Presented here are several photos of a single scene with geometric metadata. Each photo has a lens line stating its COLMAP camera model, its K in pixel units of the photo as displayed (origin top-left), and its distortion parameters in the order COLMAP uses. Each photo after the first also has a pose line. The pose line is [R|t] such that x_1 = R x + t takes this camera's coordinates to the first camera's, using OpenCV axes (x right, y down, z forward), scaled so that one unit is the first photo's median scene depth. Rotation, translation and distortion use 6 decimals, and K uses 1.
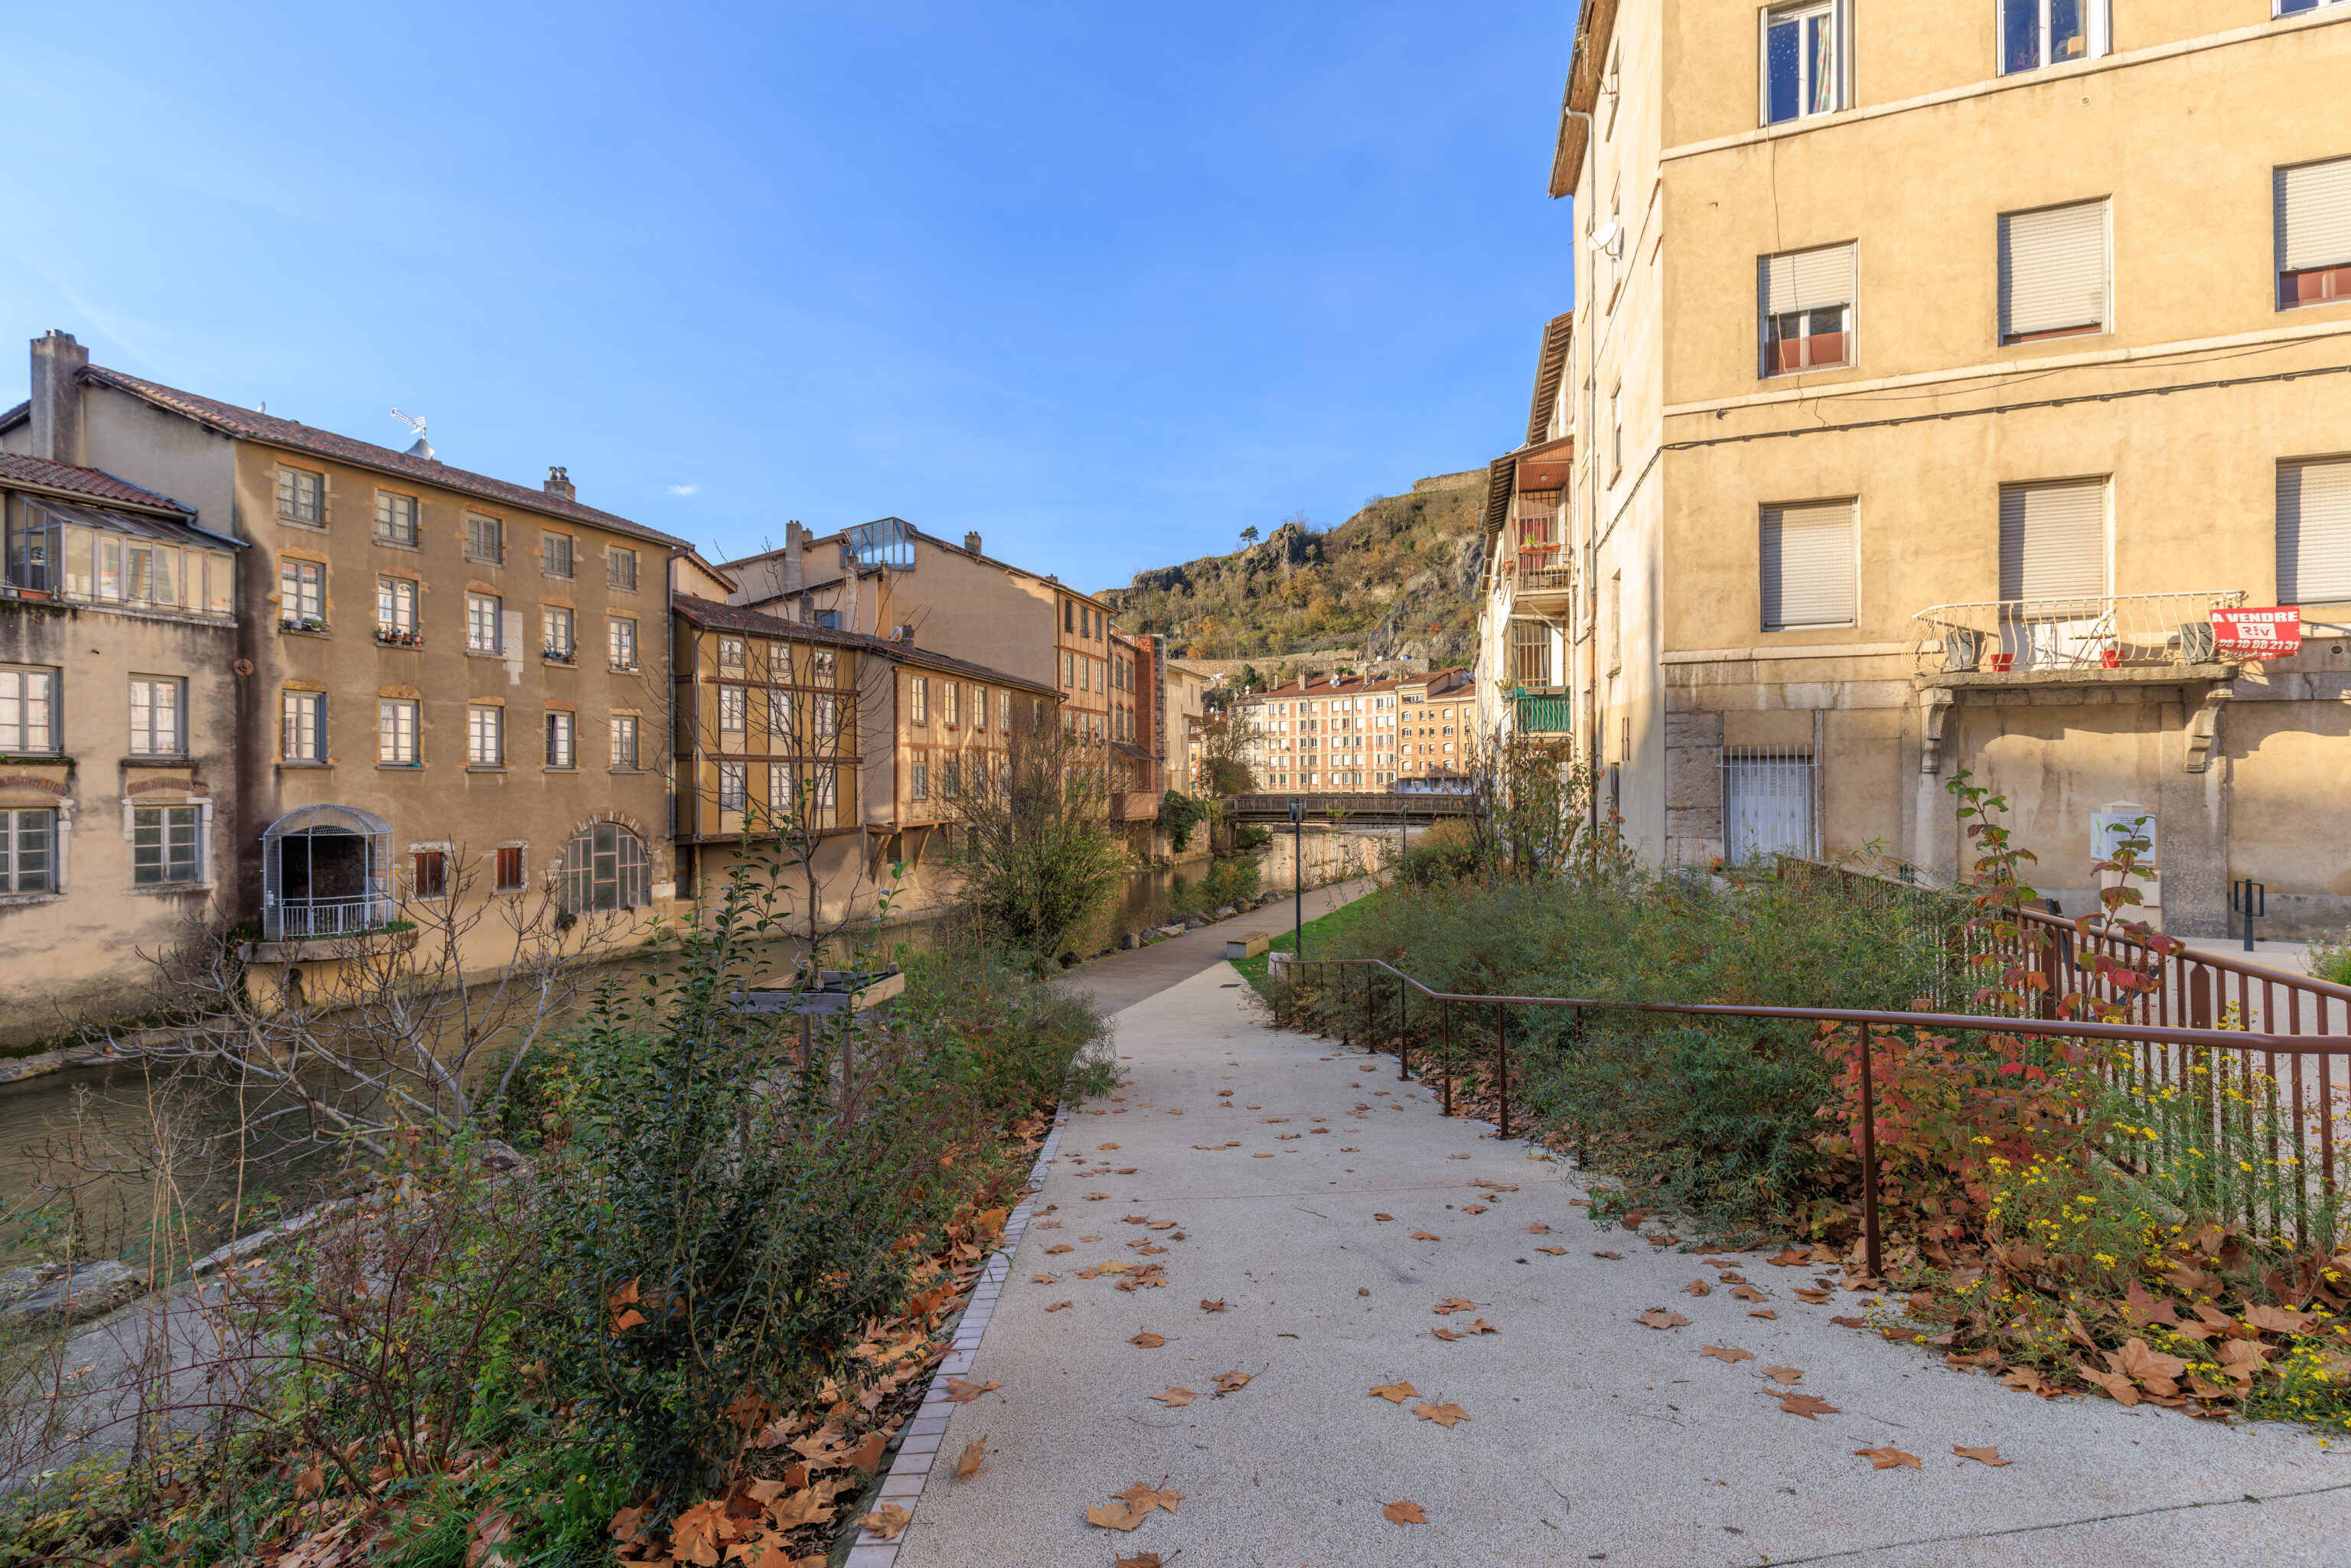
lens RADIAL K [[1048.8, 0, 1171.2], [0, 1048.8, 780.8], [0, 0, 1]] dist [0.003157, -0.000444]
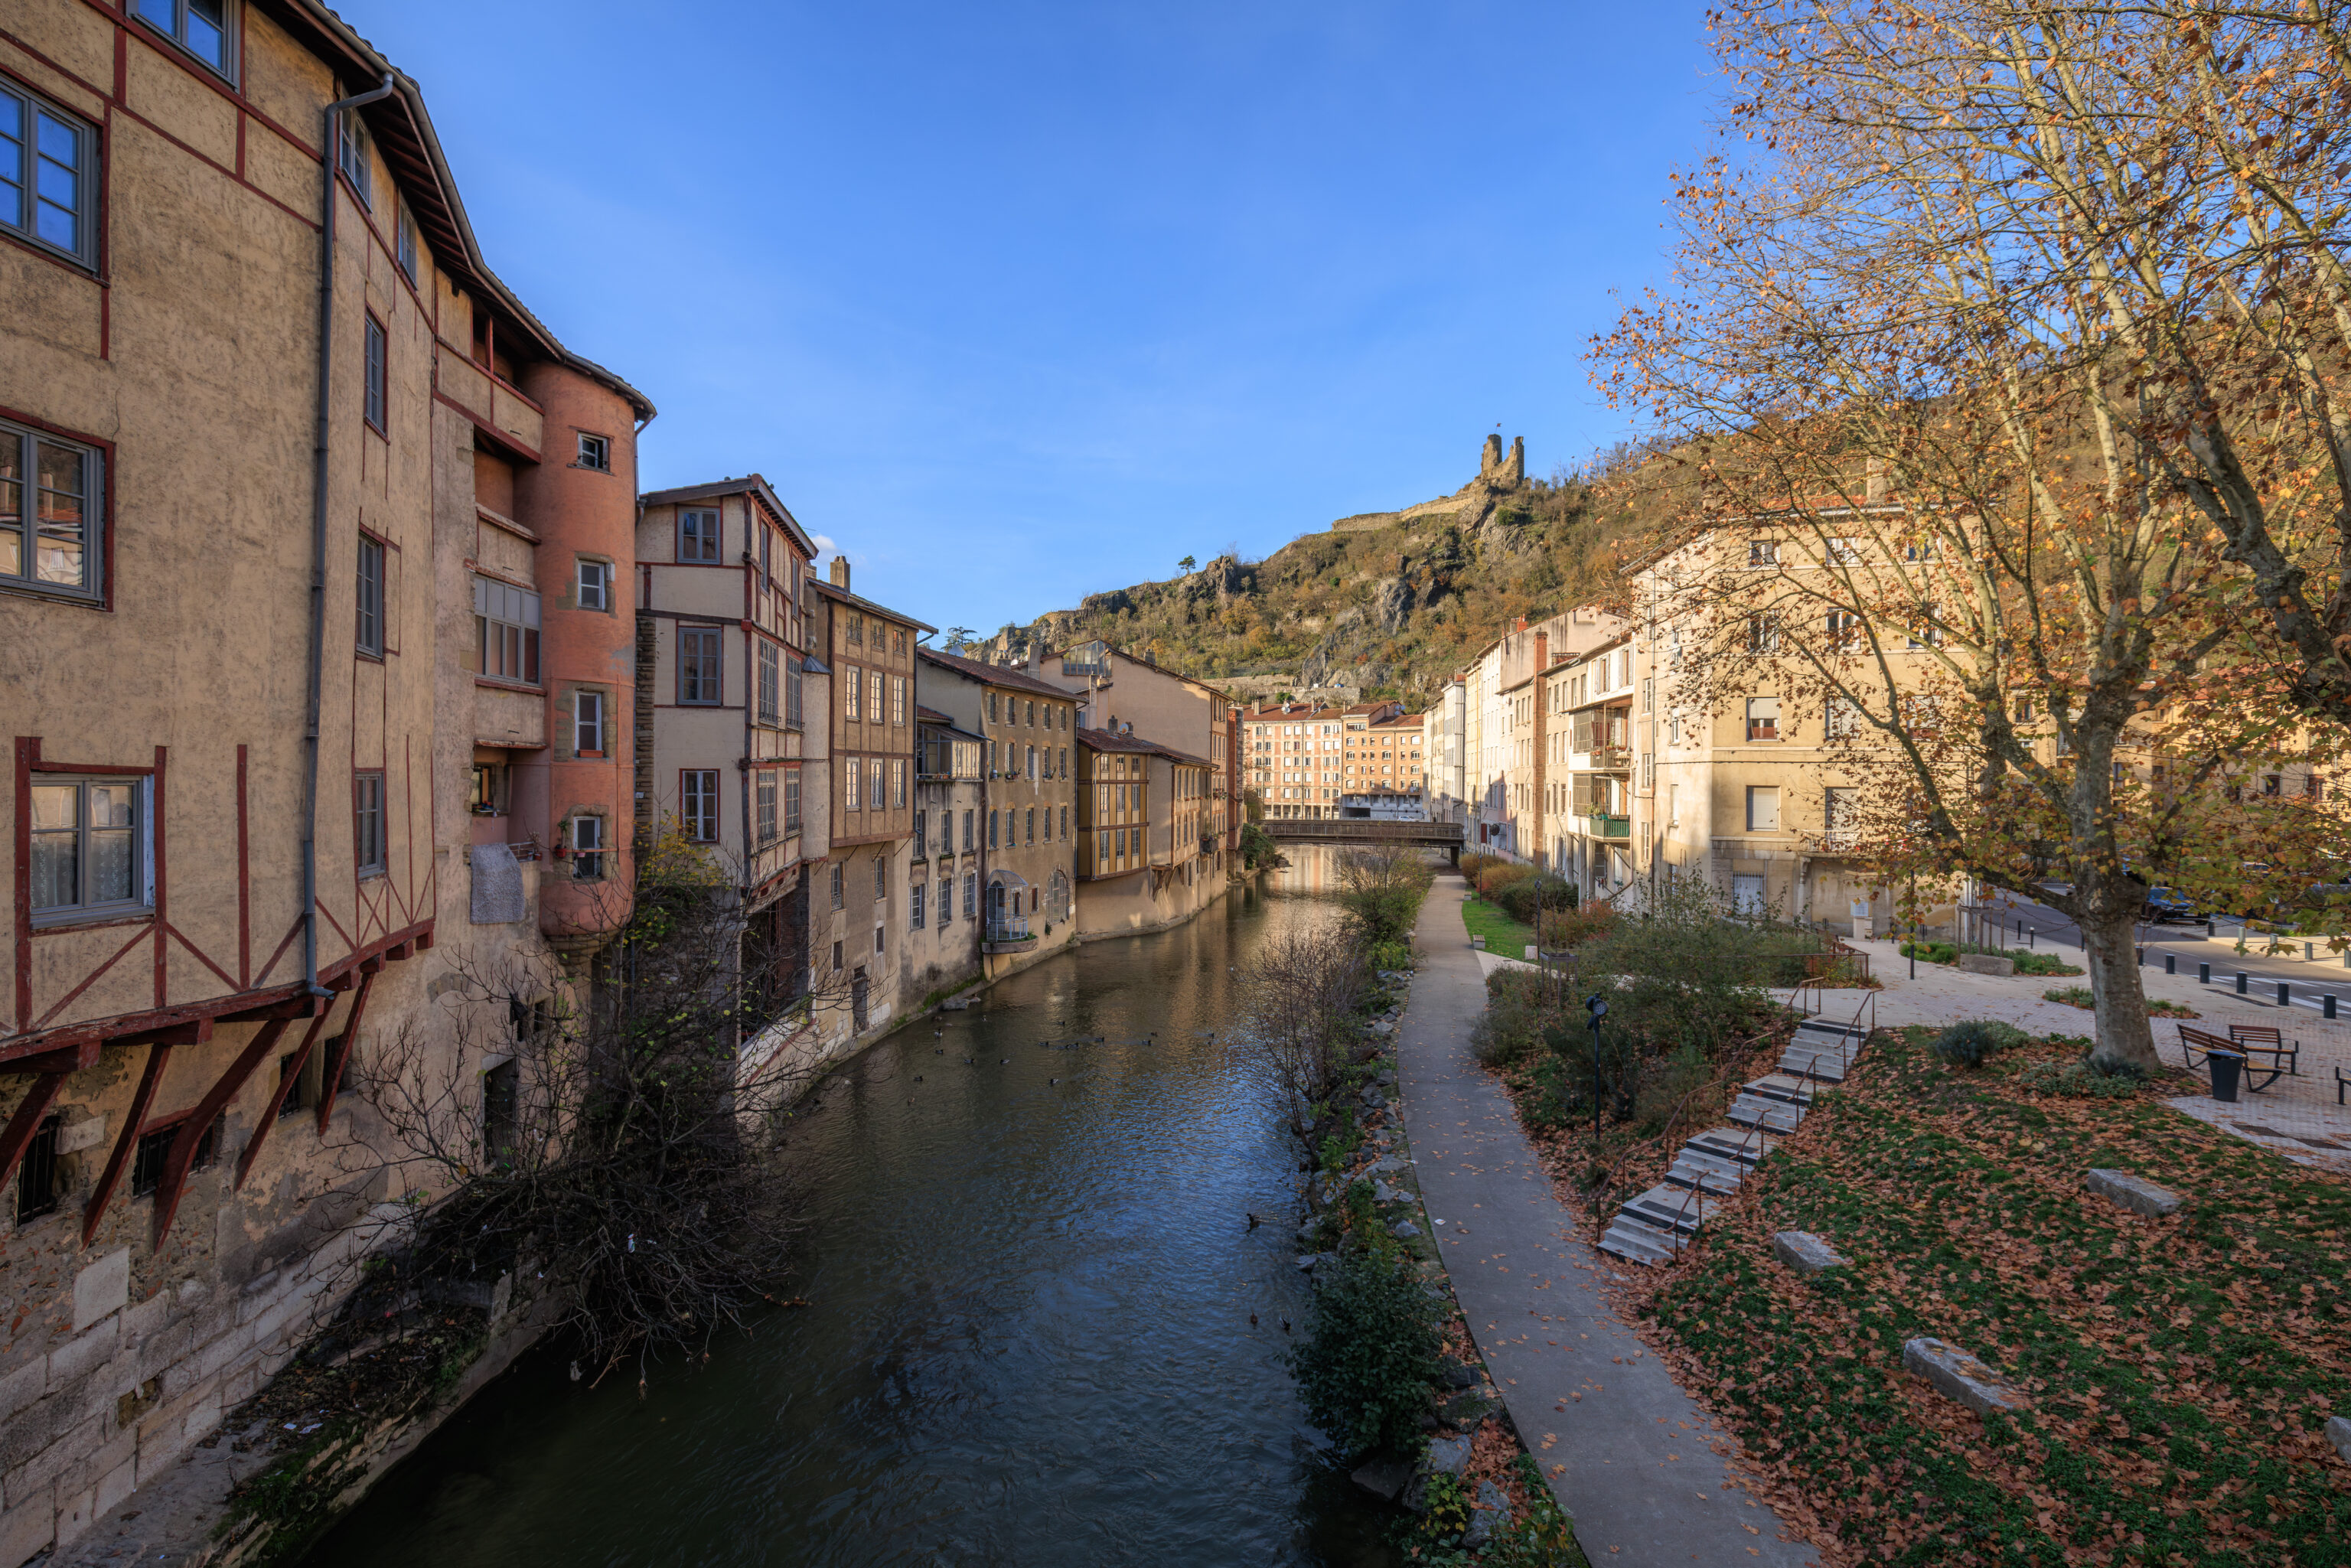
lens RADIAL K [[1048.8, 0, 1171.2], [0, 1048.8, 780.8], [0, 0, 1]] dist [0.003157, -0.000444]
pose [[0.992614, 0.008588, 0.121011, -0.090050], [-0.009618, 0.999922, 0.007928, -0.019163], [-0.120934, -0.009033, 0.992619, -0.110731]]
